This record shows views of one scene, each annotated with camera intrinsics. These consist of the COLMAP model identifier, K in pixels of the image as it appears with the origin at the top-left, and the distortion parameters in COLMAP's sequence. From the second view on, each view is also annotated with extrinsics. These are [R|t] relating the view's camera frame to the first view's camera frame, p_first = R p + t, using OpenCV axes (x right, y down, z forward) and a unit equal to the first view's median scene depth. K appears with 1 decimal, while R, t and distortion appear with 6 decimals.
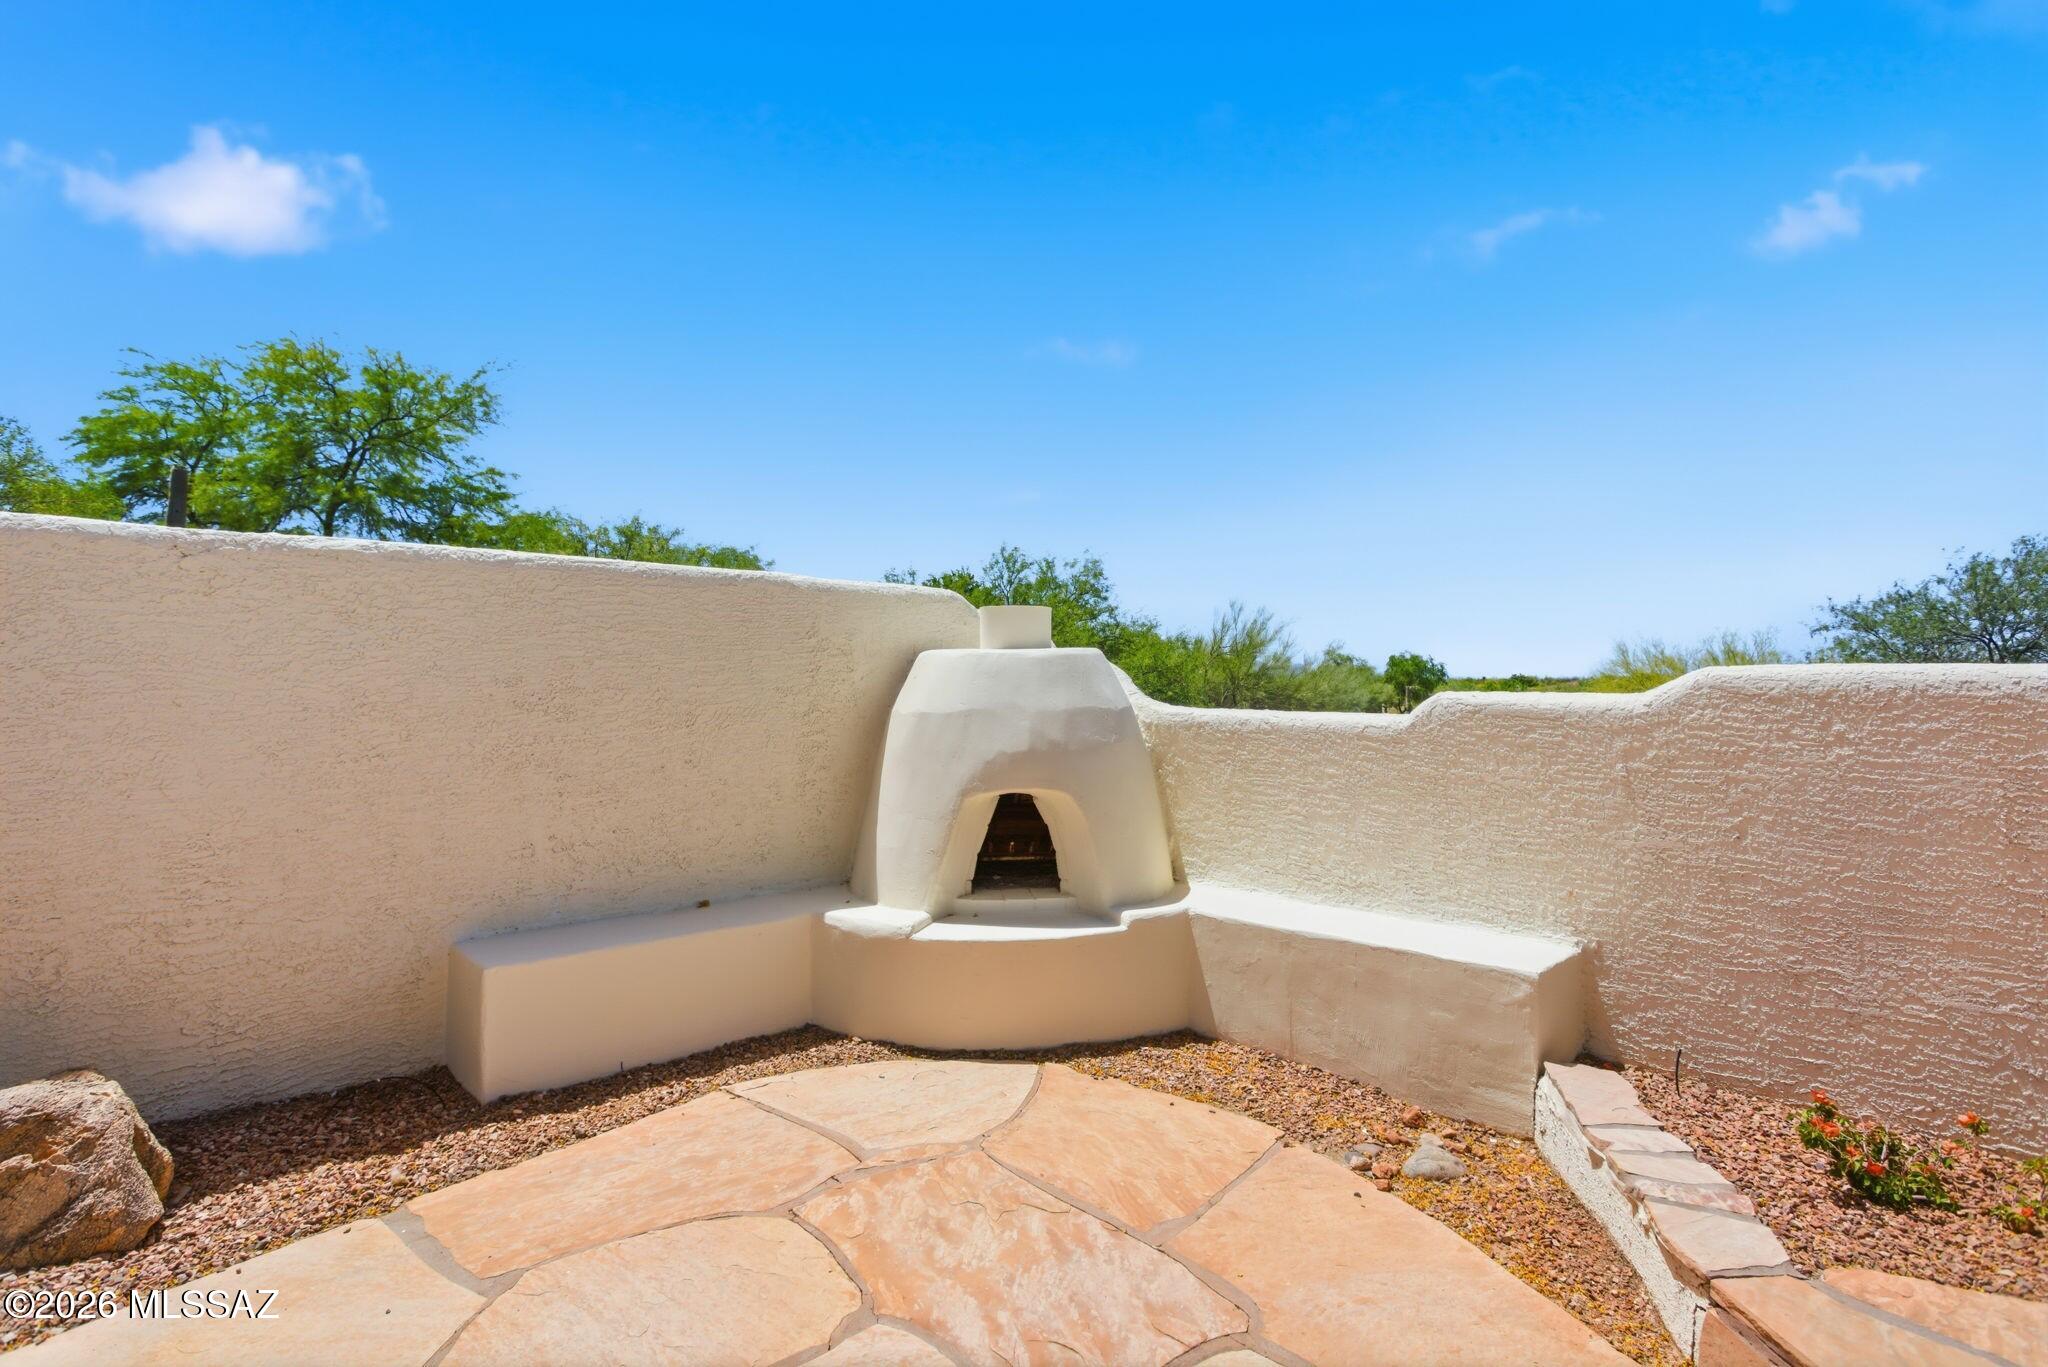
lens RADIAL K [[1127.6, 0, 1024.0], [0, 1127.6, 683.5], [0, 0, 1]] dist [-0.004760, -0.000345]
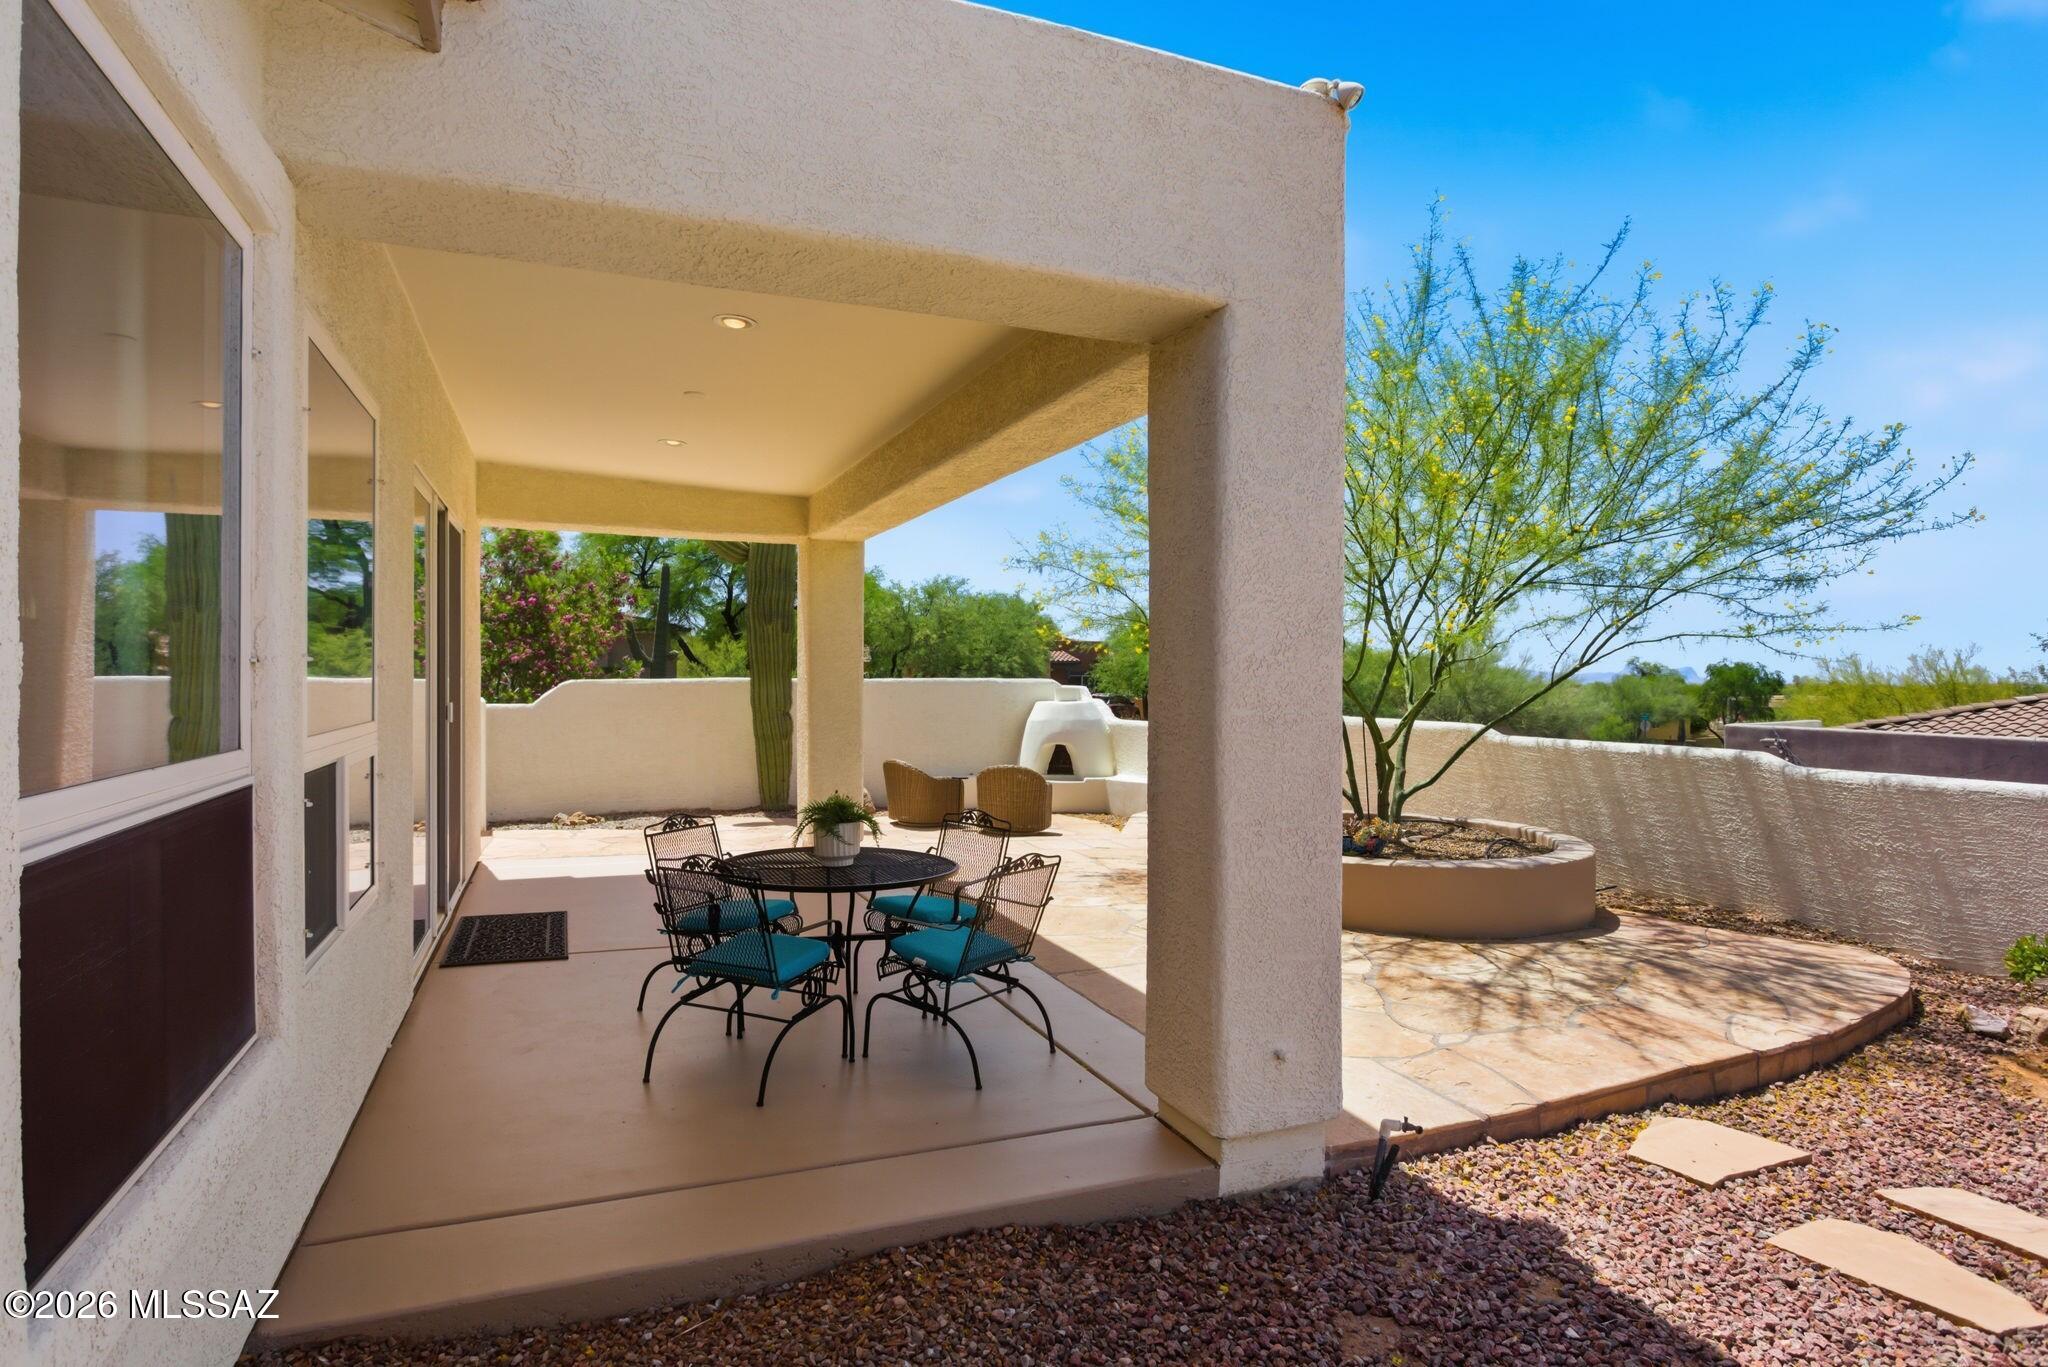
lens RADIAL K [[1127.6, 0, 1024.0], [0, 1127.6, 683.5], [0, 0, 1]] dist [-0.004760, -0.000345]
pose [[0.970790, 0.002809, -0.239915, 0.084225], [-0.004459, 0.999970, -0.006334, -0.007925], [0.239890, 0.007218, 0.970773, -0.282067]]
